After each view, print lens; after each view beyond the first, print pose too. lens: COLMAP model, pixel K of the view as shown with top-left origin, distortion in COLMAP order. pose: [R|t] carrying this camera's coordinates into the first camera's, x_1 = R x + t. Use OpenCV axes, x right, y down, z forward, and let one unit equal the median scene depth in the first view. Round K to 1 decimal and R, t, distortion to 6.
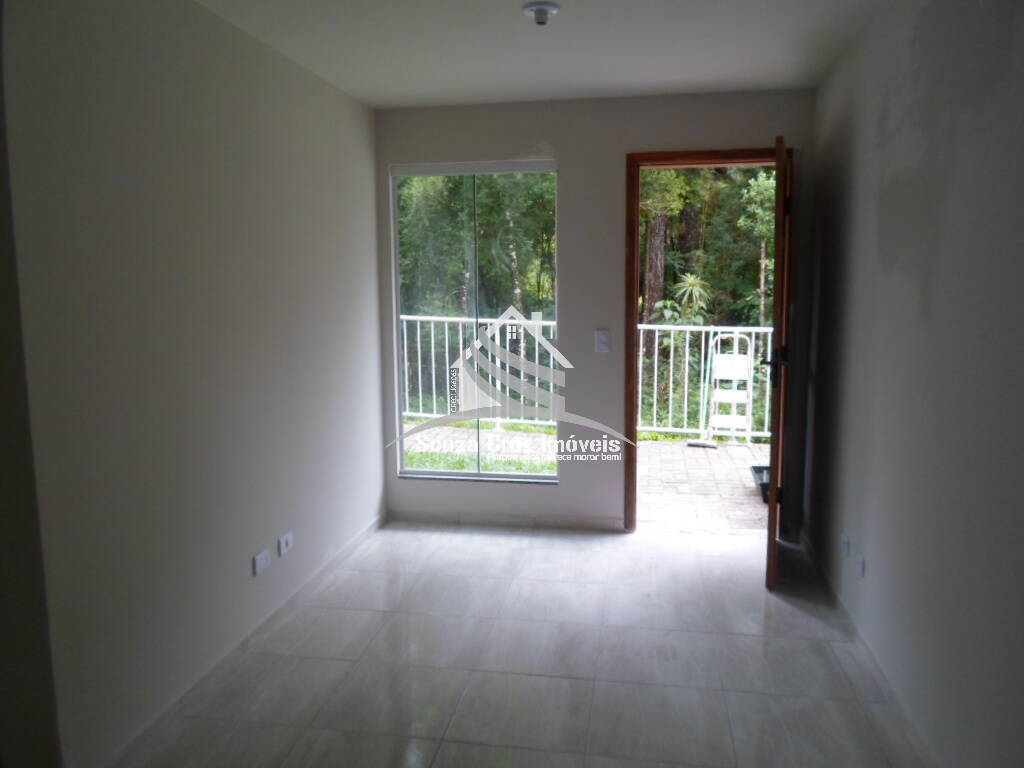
lens RADIAL K [[801.5, 0, 512.0], [0, 801.5, 384.0], [0, 0, 1]] dist [0.002924, -0.004256]
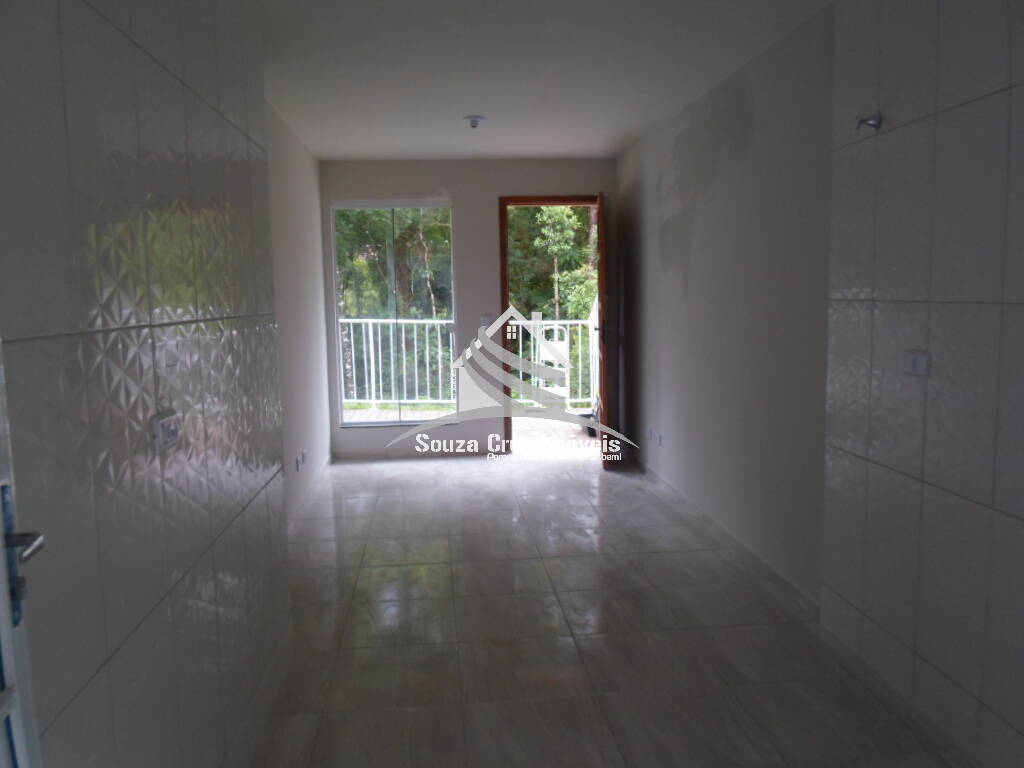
lens RADIAL K [[784.4, 0, 507.8], [0, 784.4, 384.3], [0, 0, 1]] dist [0.003099, -0.024800]
pose [[0.967064, -0.041494, 0.251127, -0.187034], [0.045990, 0.998869, -0.012057, 0.067793], [-0.250343, 0.023209, 0.967879, -0.348006]]
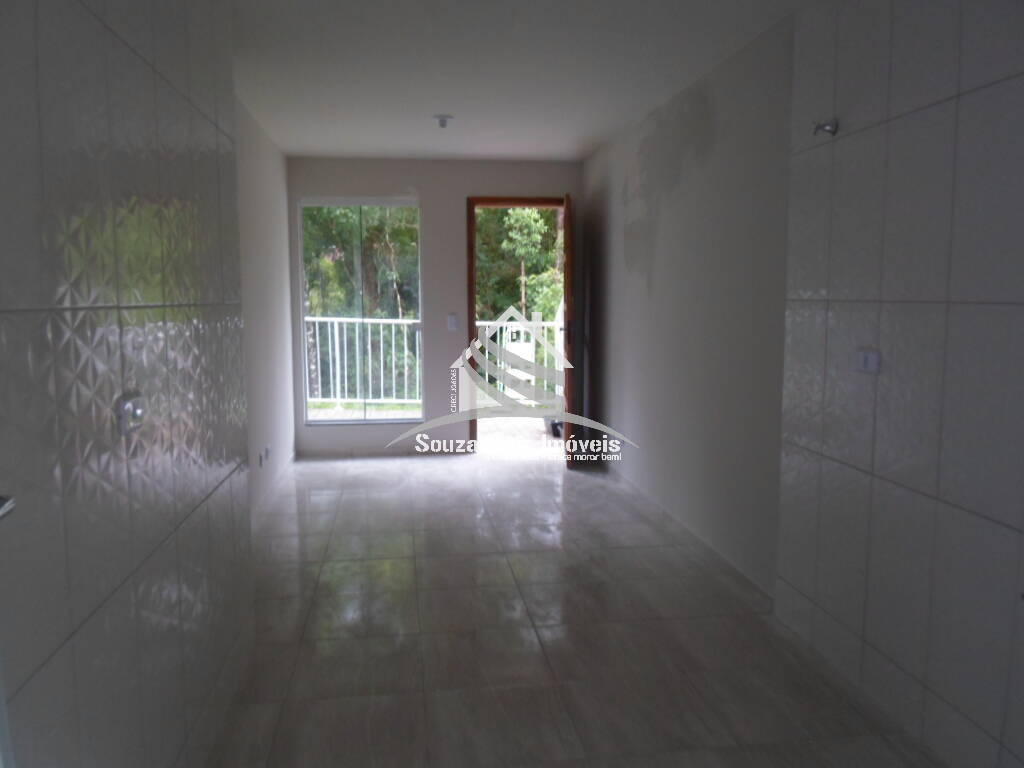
lens RADIAL K [[784.4, 0, 507.8], [0, 784.4, 384.3], [0, 0, 1]] dist [0.003099, -0.024800]
pose [[0.955646, -0.028977, 0.293087, -0.188912], [0.034939, 0.999275, -0.015127, 0.074986], [-0.292437, 0.024697, 0.955966, -0.355407]]
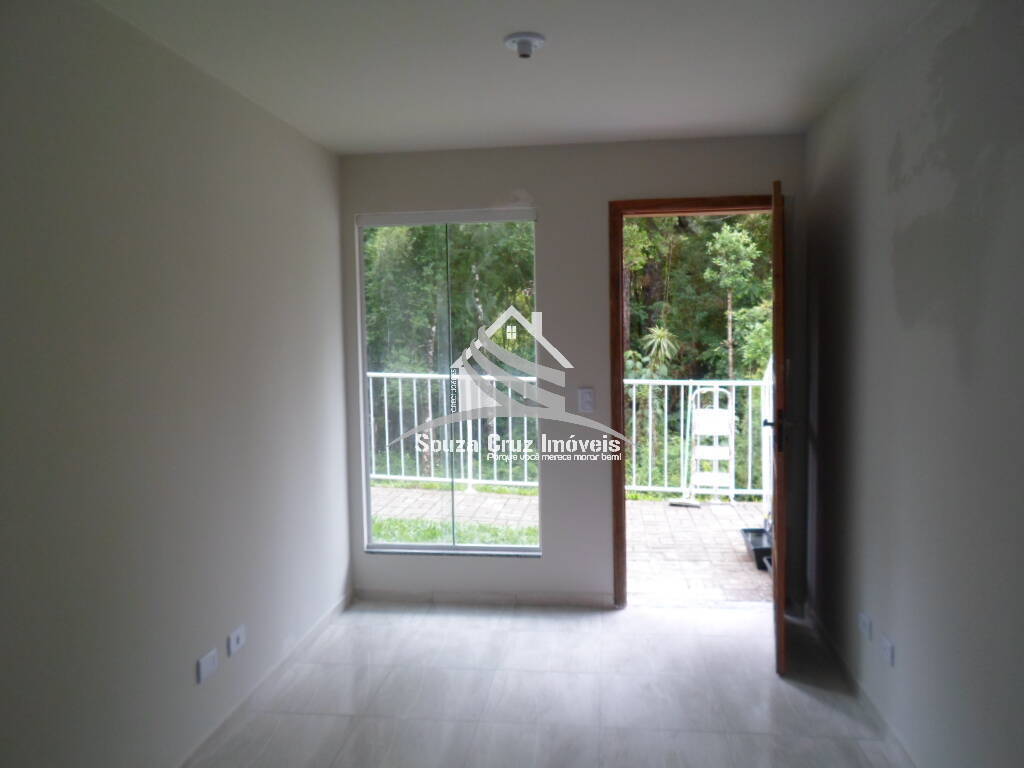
lens RADIAL K [[801.5, 0, 512.0], [0, 801.5, 384.0], [0, 0, 1]] dist [0.002924, -0.004256]
pose [[0.998974, -0.011675, 0.043760, -0.012102], [0.014490, 0.997808, -0.064569, -0.012189], [-0.042910, 0.065137, 0.996953, 0.067063]]
